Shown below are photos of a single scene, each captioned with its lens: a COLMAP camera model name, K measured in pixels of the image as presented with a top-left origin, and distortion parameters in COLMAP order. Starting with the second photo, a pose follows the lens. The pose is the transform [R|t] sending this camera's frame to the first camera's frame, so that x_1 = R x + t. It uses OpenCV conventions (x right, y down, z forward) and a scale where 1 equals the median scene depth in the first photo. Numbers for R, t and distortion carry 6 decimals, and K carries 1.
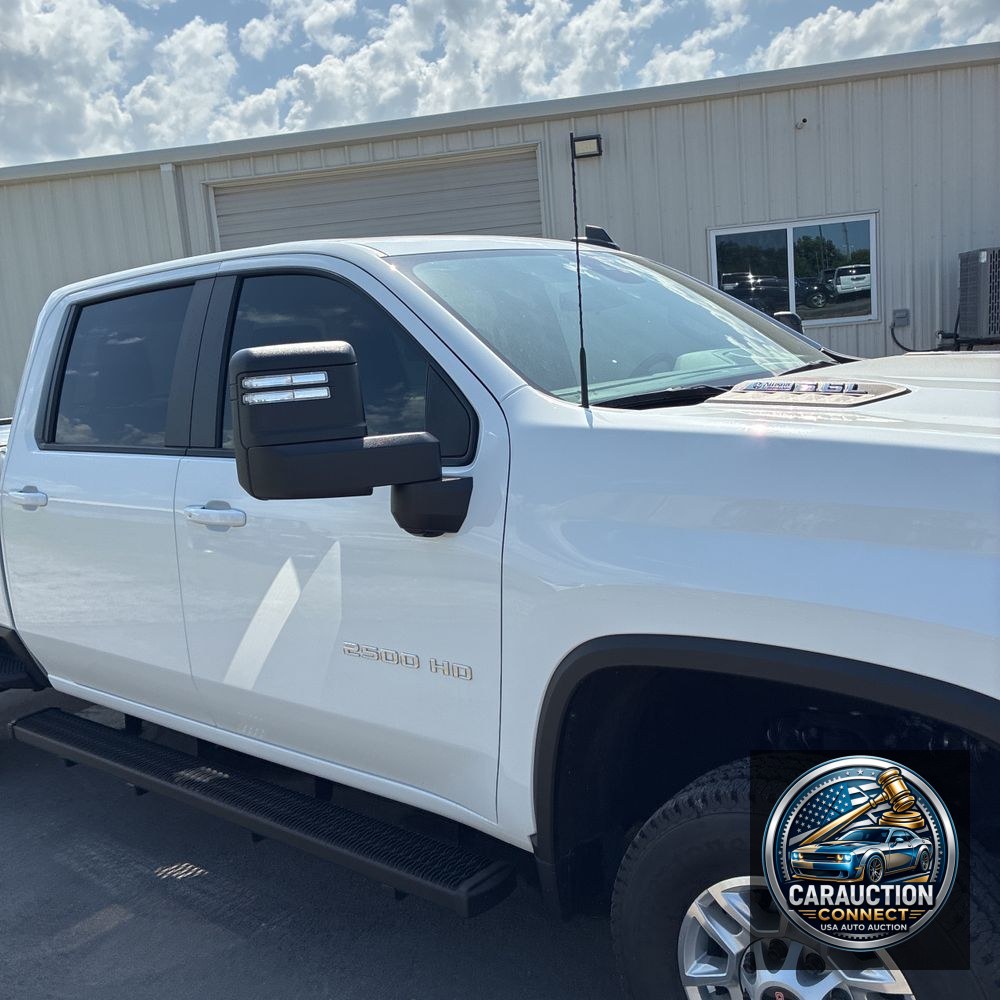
lens RADIAL K [[1001.0, 0, 500.0], [0, 1001.0, 500.0], [0, 0, 1]] dist [0.036218, -0.024880]
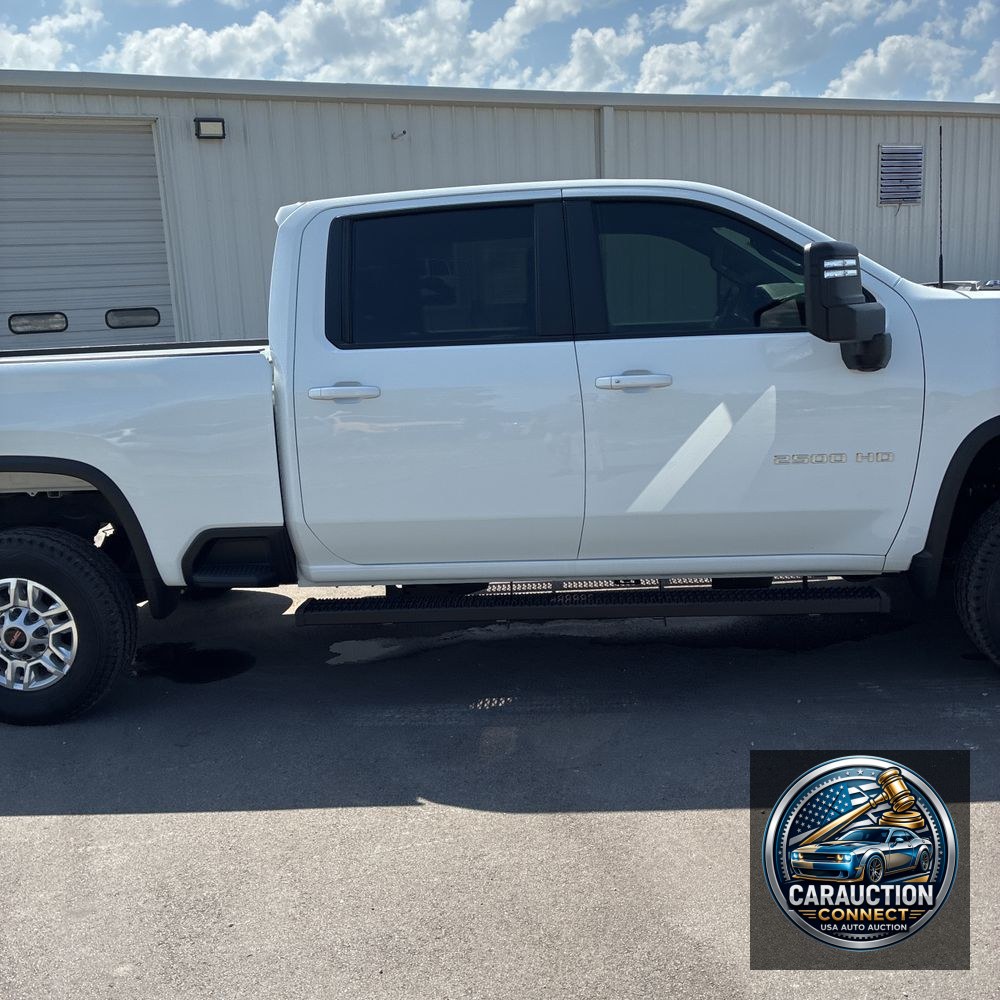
lens RADIAL K [[1001.0, 0, 500.0], [0, 1001.0, 500.0], [0, 0, 1]] dist [0.036218, -0.024880]
pose [[0.828943, -0.069910, 0.554948, -0.461073], [0.075377, 0.997070, 0.013014, 0.055613], [-0.554232, 0.031042, 0.831783, 0.003864]]
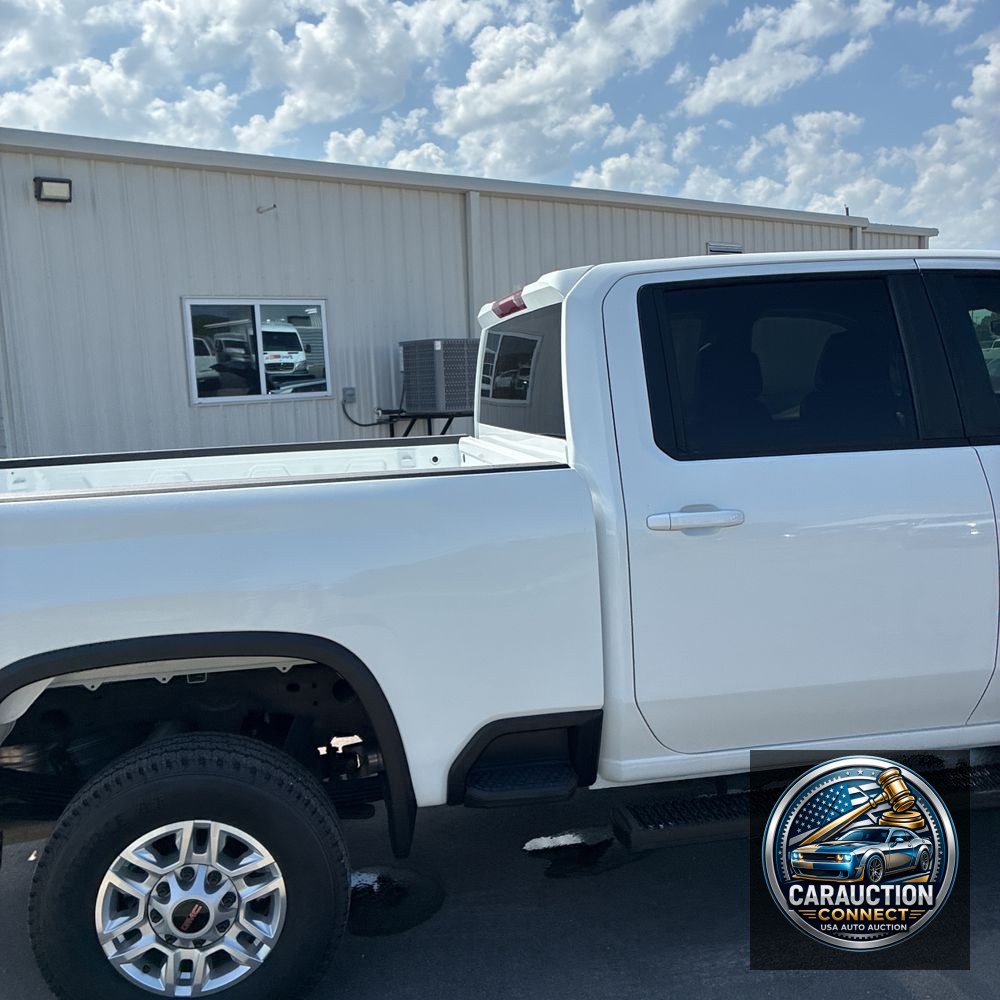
lens RADIAL K [[1001.0, 0, 500.0], [0, 1001.0, 500.0], [0, 0, 1]] dist [0.036218, -0.024880]
pose [[0.661618, -0.044426, 0.748524, -0.571112], [0.117687, 0.992024, -0.045145, -0.000335], [-0.740548, 0.117960, 0.661569, 0.291941]]
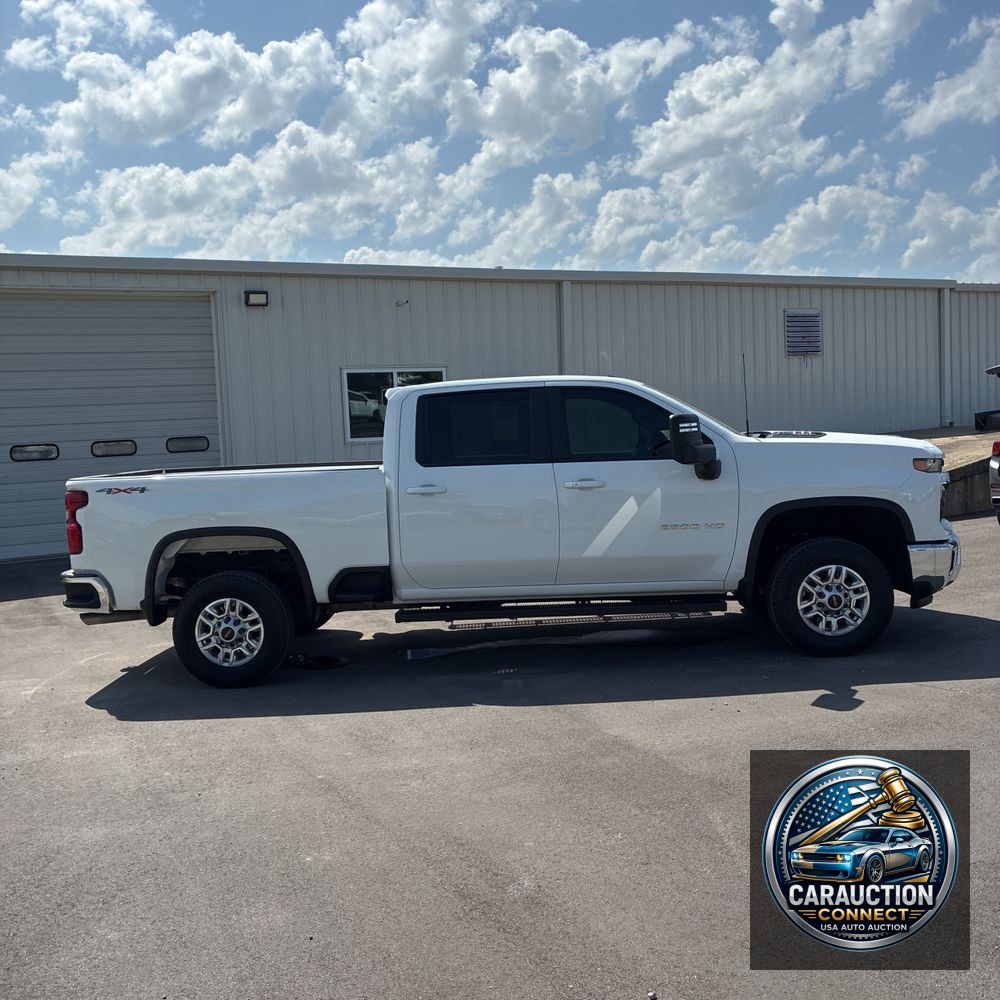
lens RADIAL K [[997.6, 0, 500.0], [0, 997.6, 500.0], [0, 0, 1]] dist [0.057590, 0.006985]
pose [[0.808647, -0.000108, 0.588294, -0.738051], [0.076810, 0.991459, -0.105398, 0.114993], [-0.583258, 0.130416, 0.801749, -0.320196]]
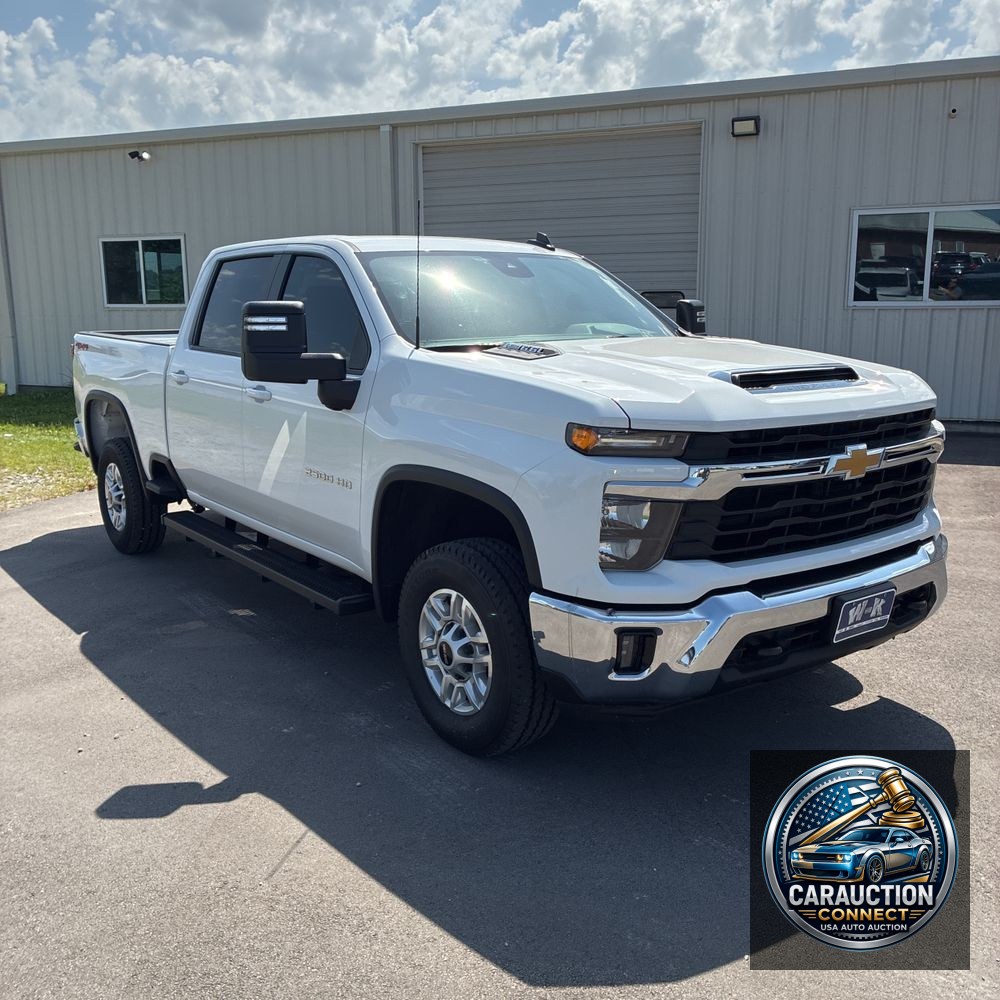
lens RADIAL K [[1003.6, 0, 500.0], [0, 1003.6, 500.0], [0, 0, 1]] dist [0.037908, 0.009905]
pose [[0.967620, 0.125095, -0.219233, 0.209515], [-0.113567, 0.991437, 0.064467, 0.015225], [0.225420, -0.037482, 0.973540, -0.245154]]
